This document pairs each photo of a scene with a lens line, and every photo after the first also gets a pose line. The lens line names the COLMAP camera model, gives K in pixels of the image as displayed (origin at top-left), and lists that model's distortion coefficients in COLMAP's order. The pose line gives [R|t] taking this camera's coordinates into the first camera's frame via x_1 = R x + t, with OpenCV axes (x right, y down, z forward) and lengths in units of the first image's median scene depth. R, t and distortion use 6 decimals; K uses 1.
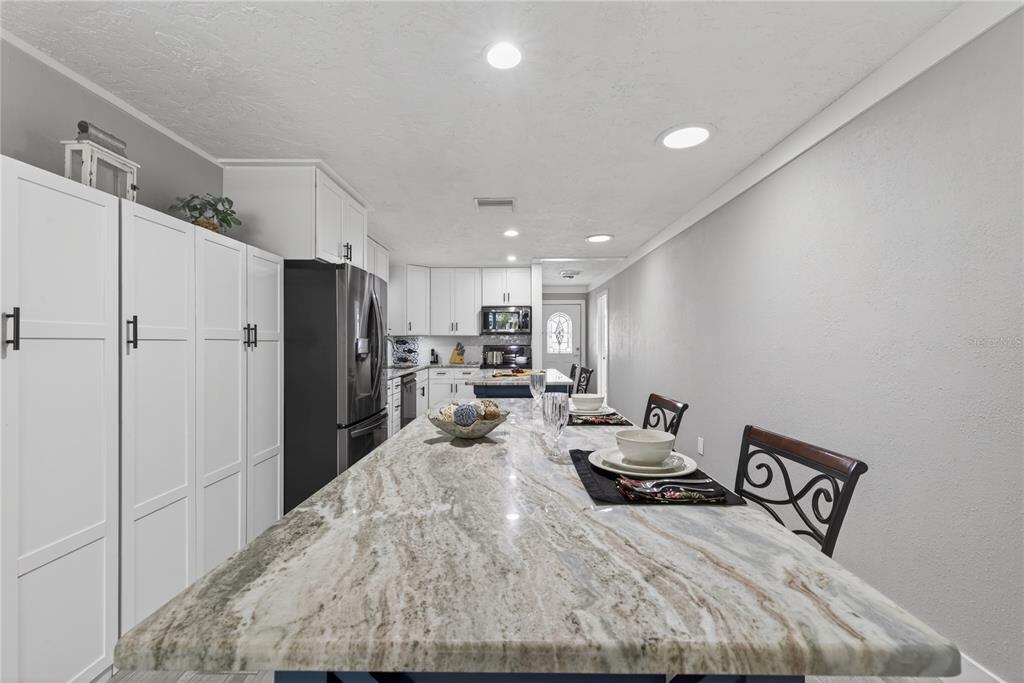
lens RADIAL K [[420.7, 0, 511.7], [0, 420.7, 343.5], [0, 0, 1]] dist [0.001370, 0.000209]
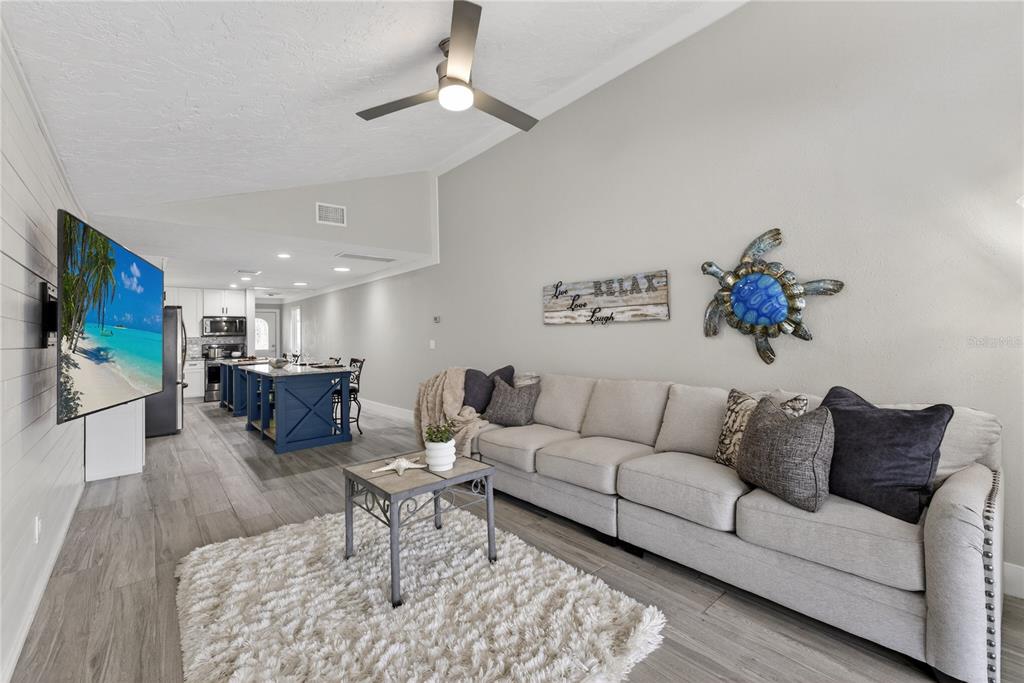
lens RADIAL K [[420.7, 0, 511.8], [0, 420.7, 339.1], [0, 0, 1]] dist [0.001370, 0.000209]
pose [[0.745397, -0.007373, 0.666580, -0.224777], [0.008951, 0.999959, 0.001051, -0.005004], [-0.666561, 0.005183, 0.745432, -0.661329]]
